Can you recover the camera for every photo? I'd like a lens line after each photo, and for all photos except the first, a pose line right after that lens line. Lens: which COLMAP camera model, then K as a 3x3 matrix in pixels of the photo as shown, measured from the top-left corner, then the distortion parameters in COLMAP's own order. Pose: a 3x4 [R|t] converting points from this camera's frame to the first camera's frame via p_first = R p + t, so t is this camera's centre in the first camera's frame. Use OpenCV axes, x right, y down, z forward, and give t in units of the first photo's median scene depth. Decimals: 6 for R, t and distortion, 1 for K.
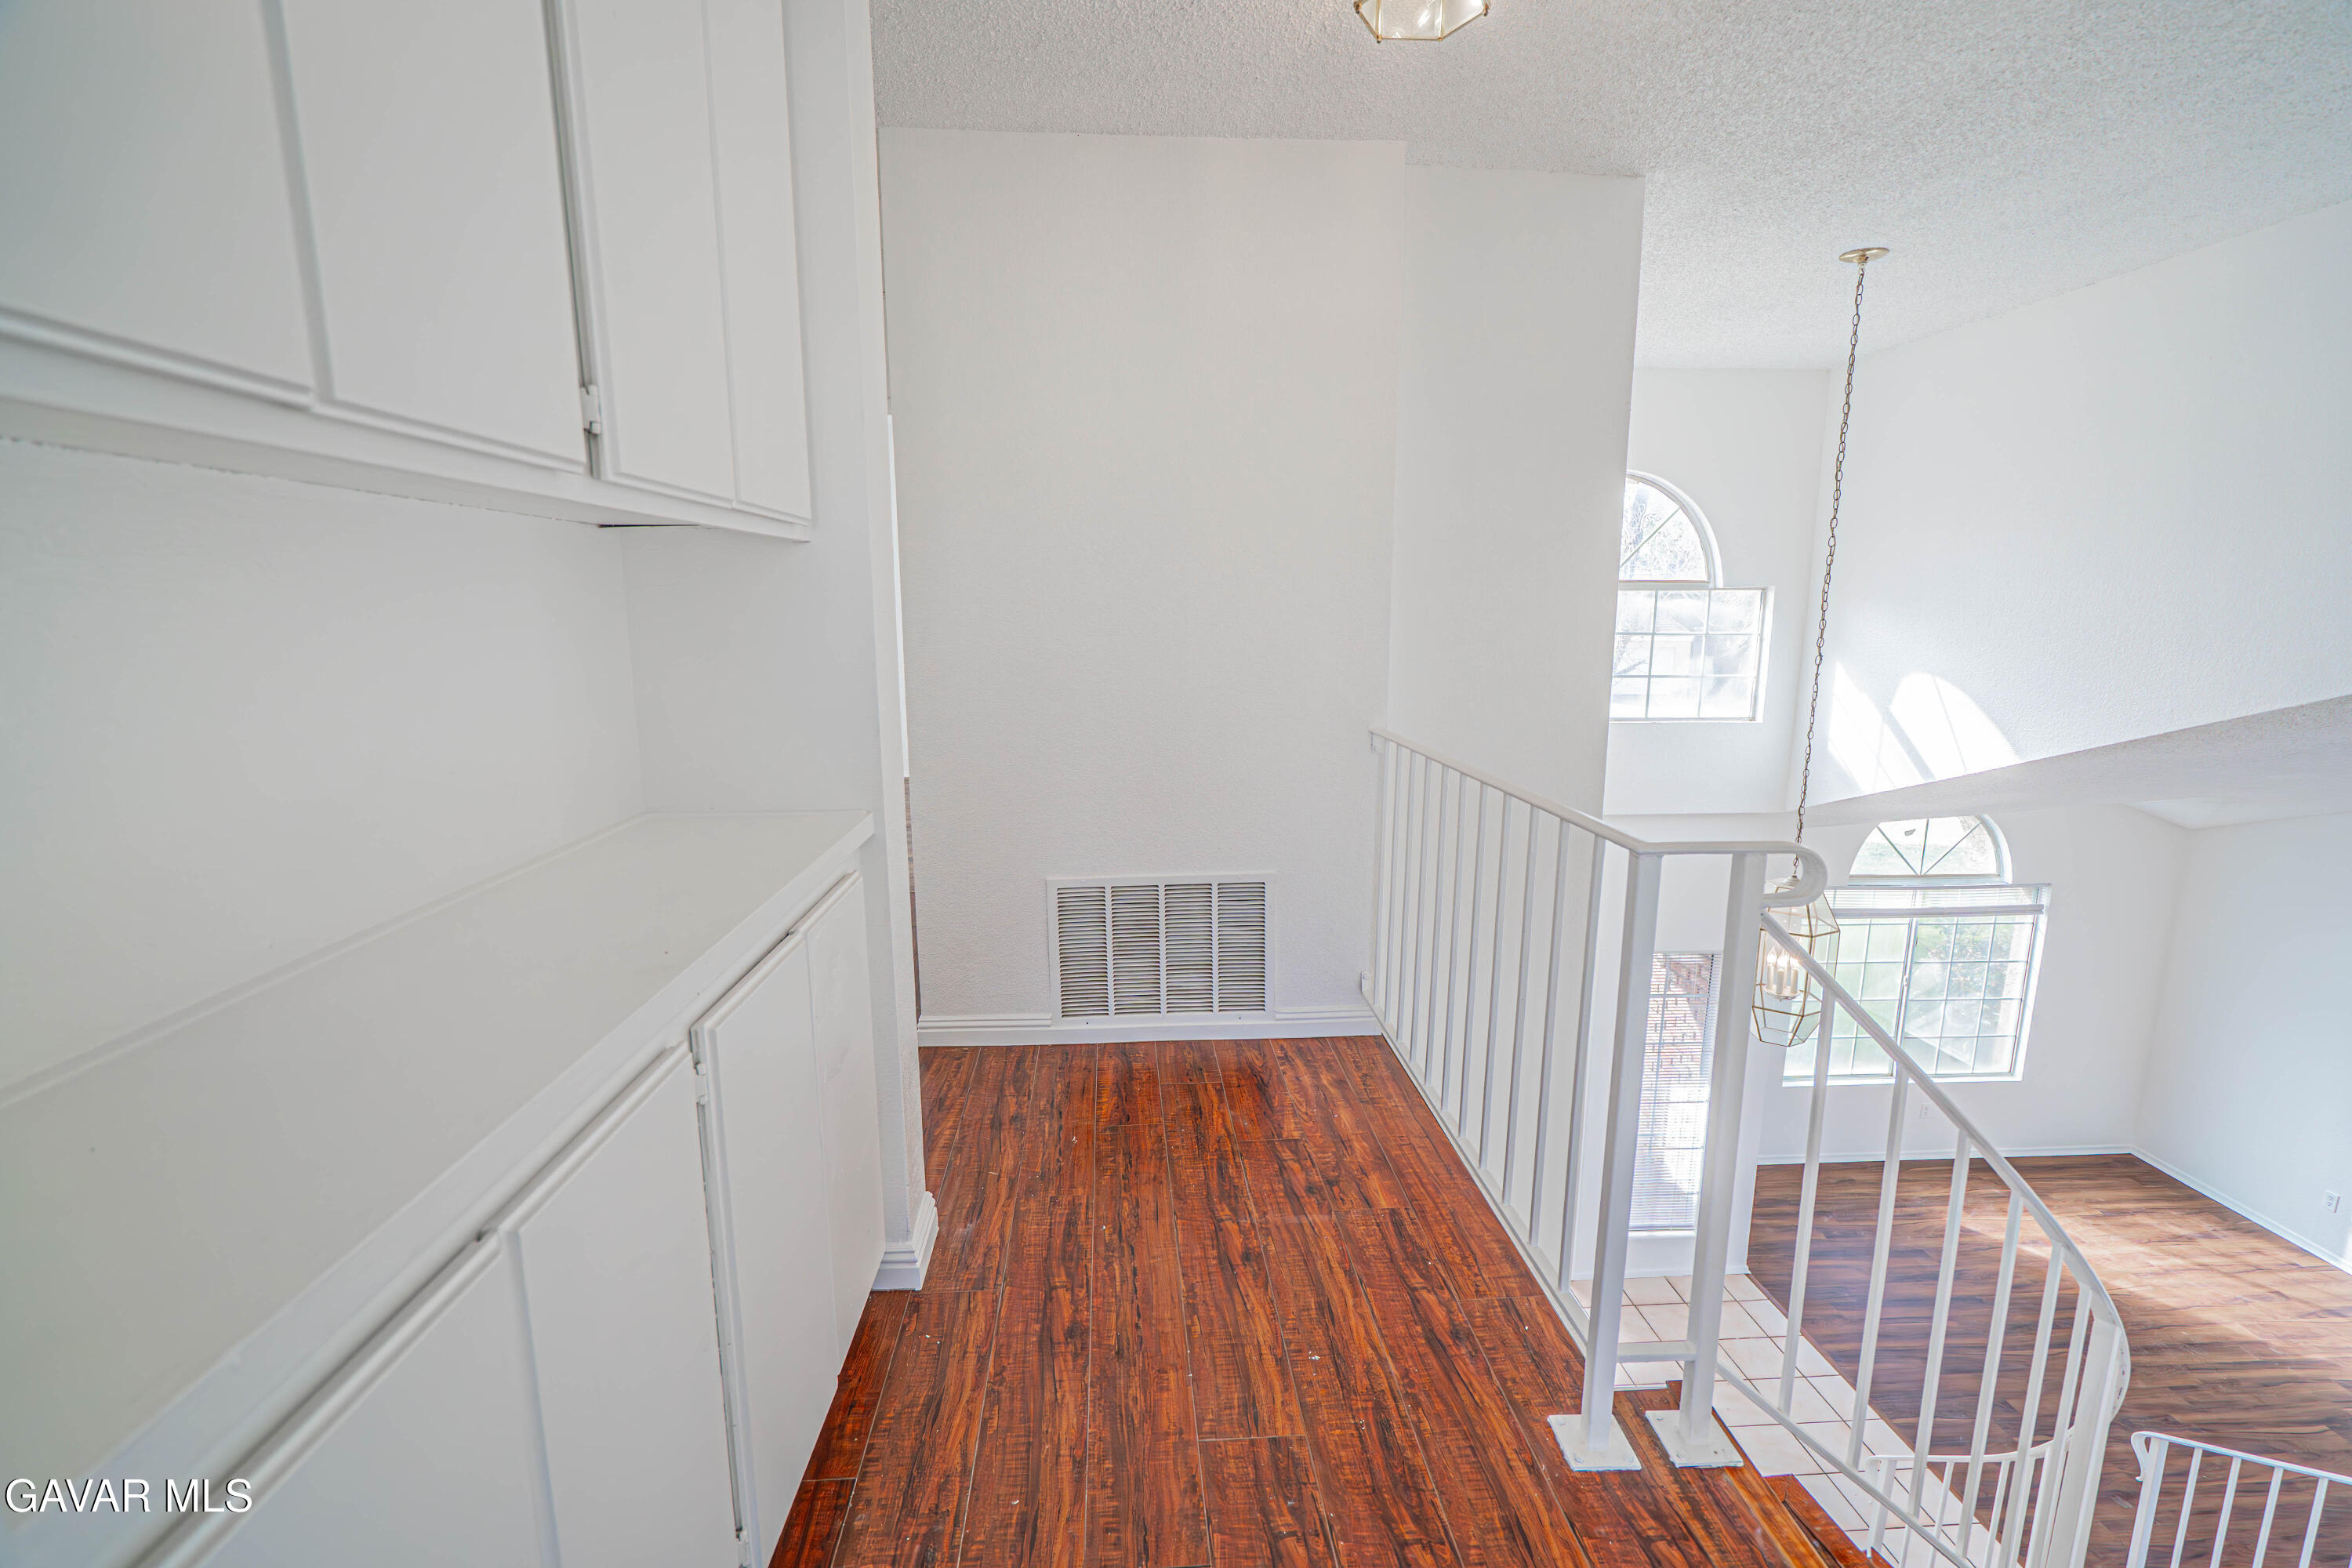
lens RADIAL K [[1054.4, 0, 1178.0], [0, 1054.4, 801.9], [0, 0, 1]] dist [-0.003707, 0.001881]
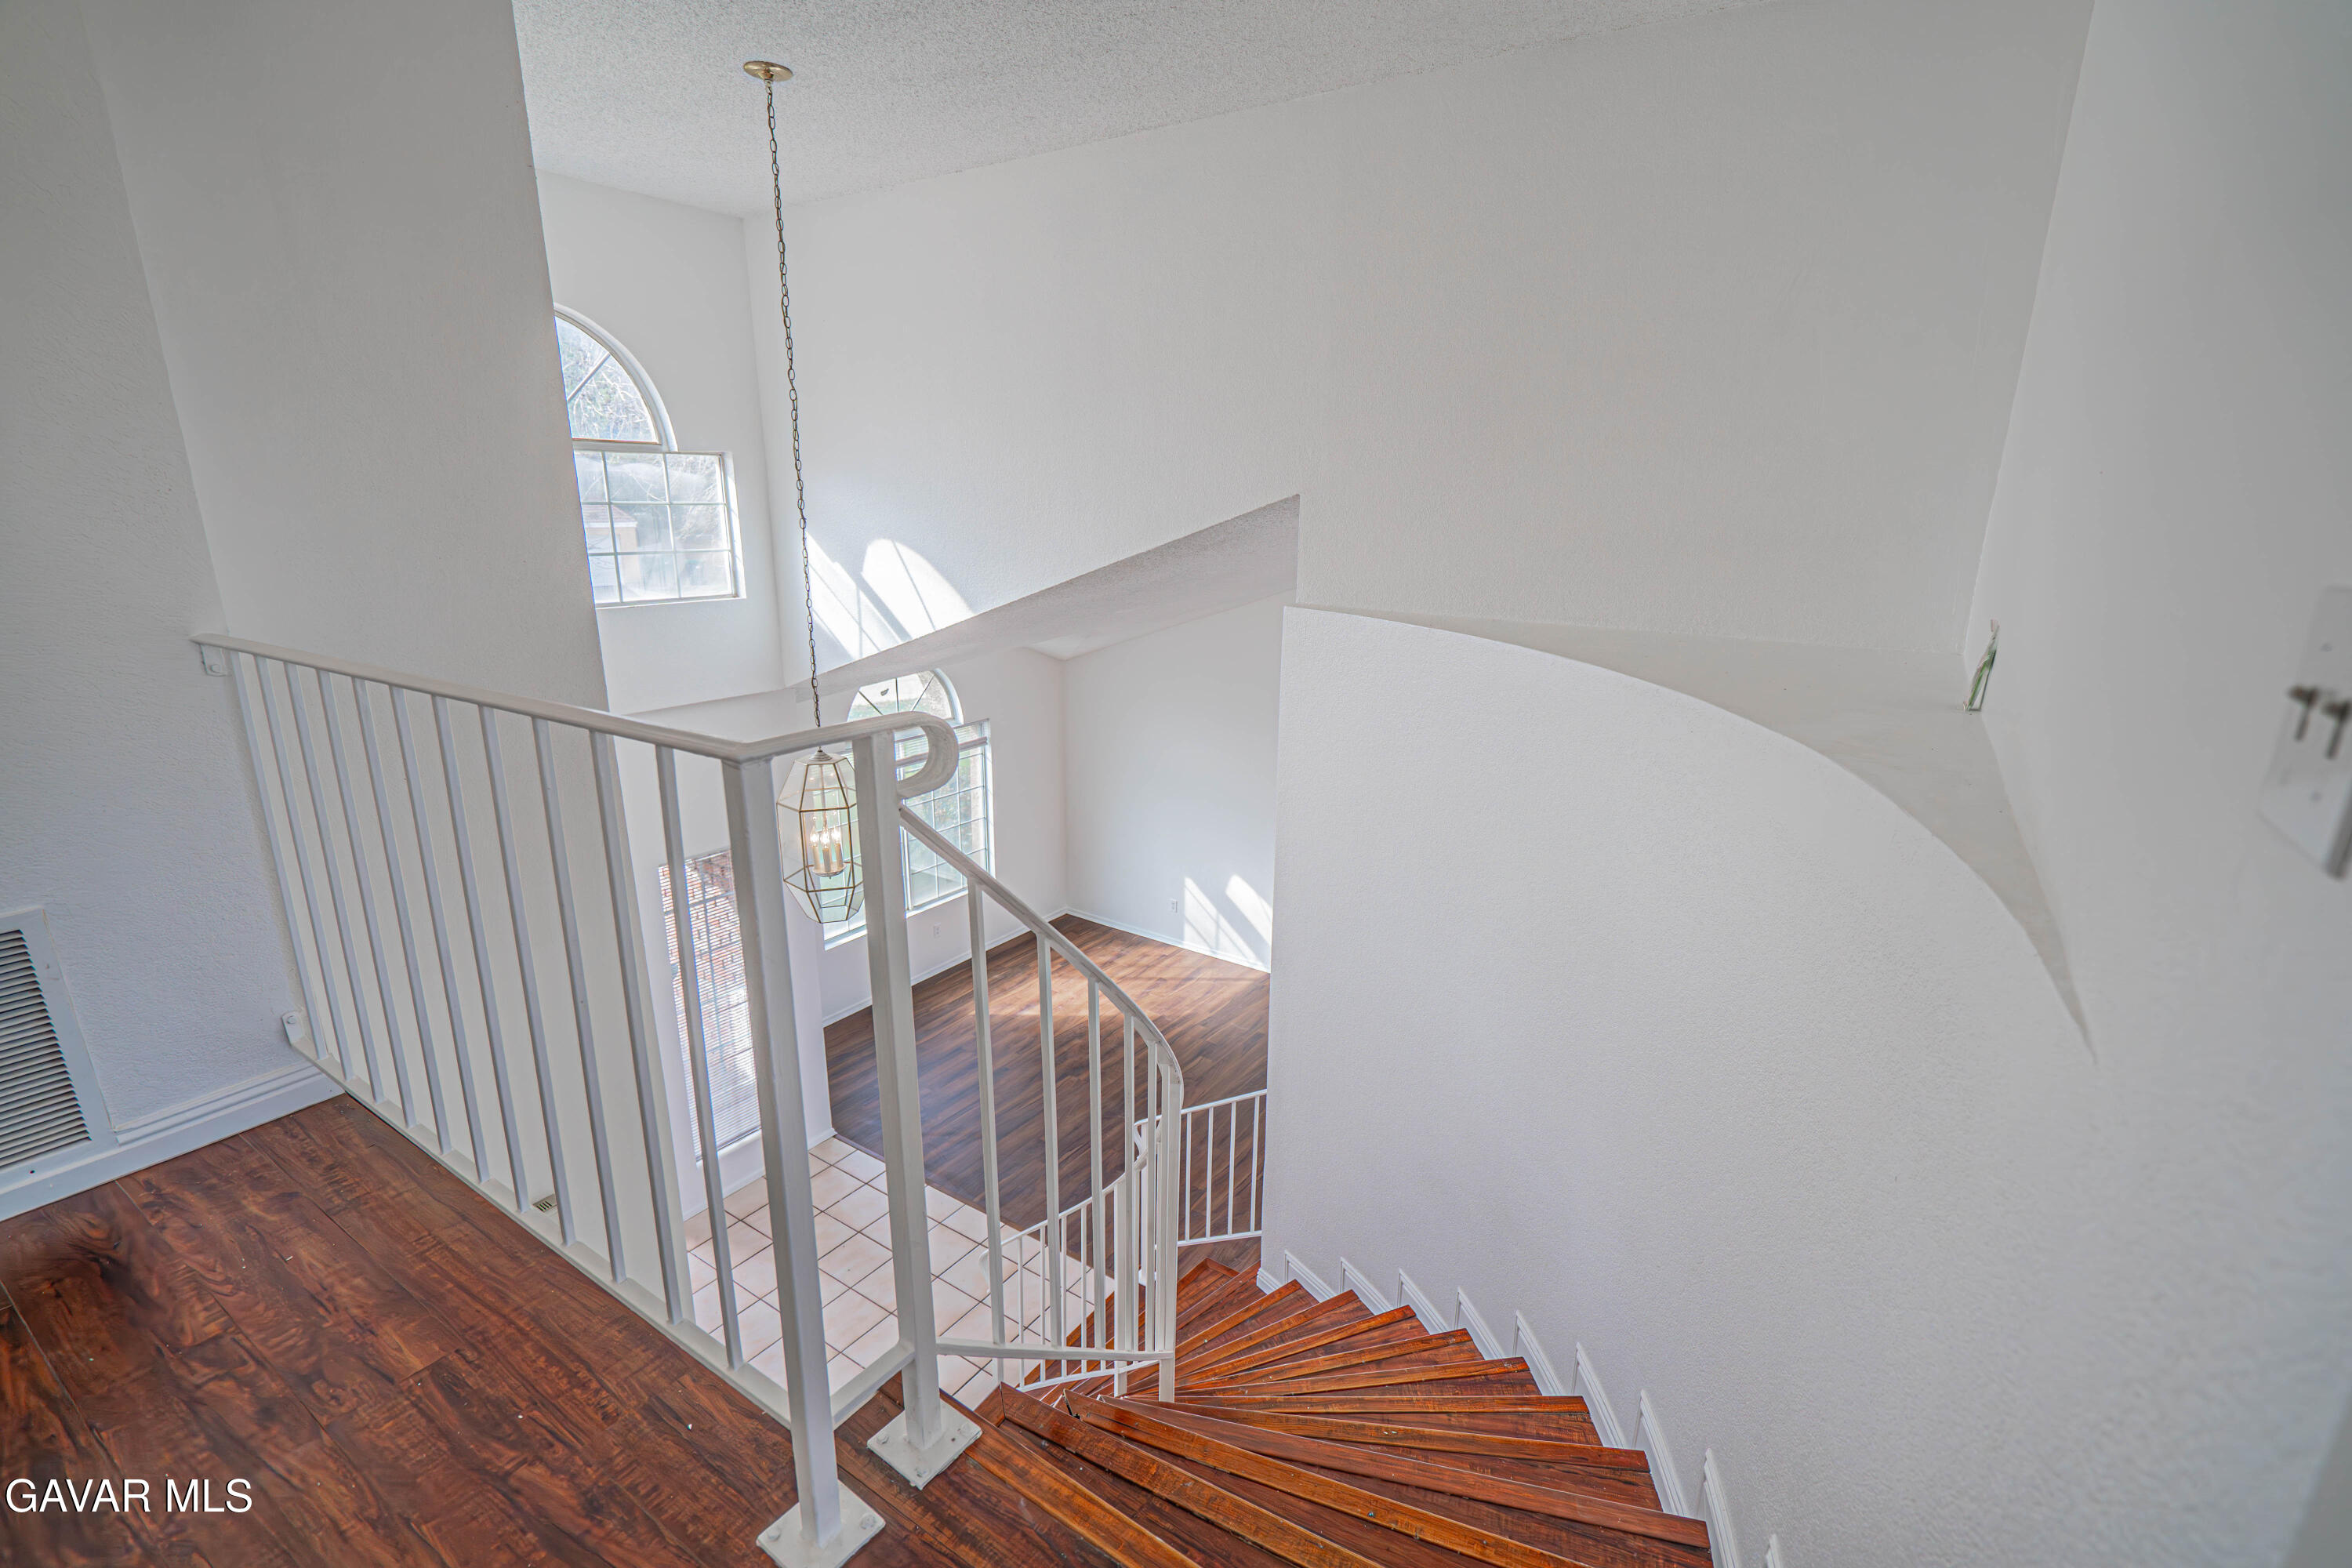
lens RADIAL K [[1054.4, 0, 1187.1], [0, 1054.4, 786.2], [0, 0, 1]] dist [-0.003707, 0.001881]
pose [[0.603056, -0.203298, 0.771358, 0.036989], [0.135402, 0.979035, 0.152174, 0.000331], [-0.786123, 0.012674, 0.617940, 0.153028]]
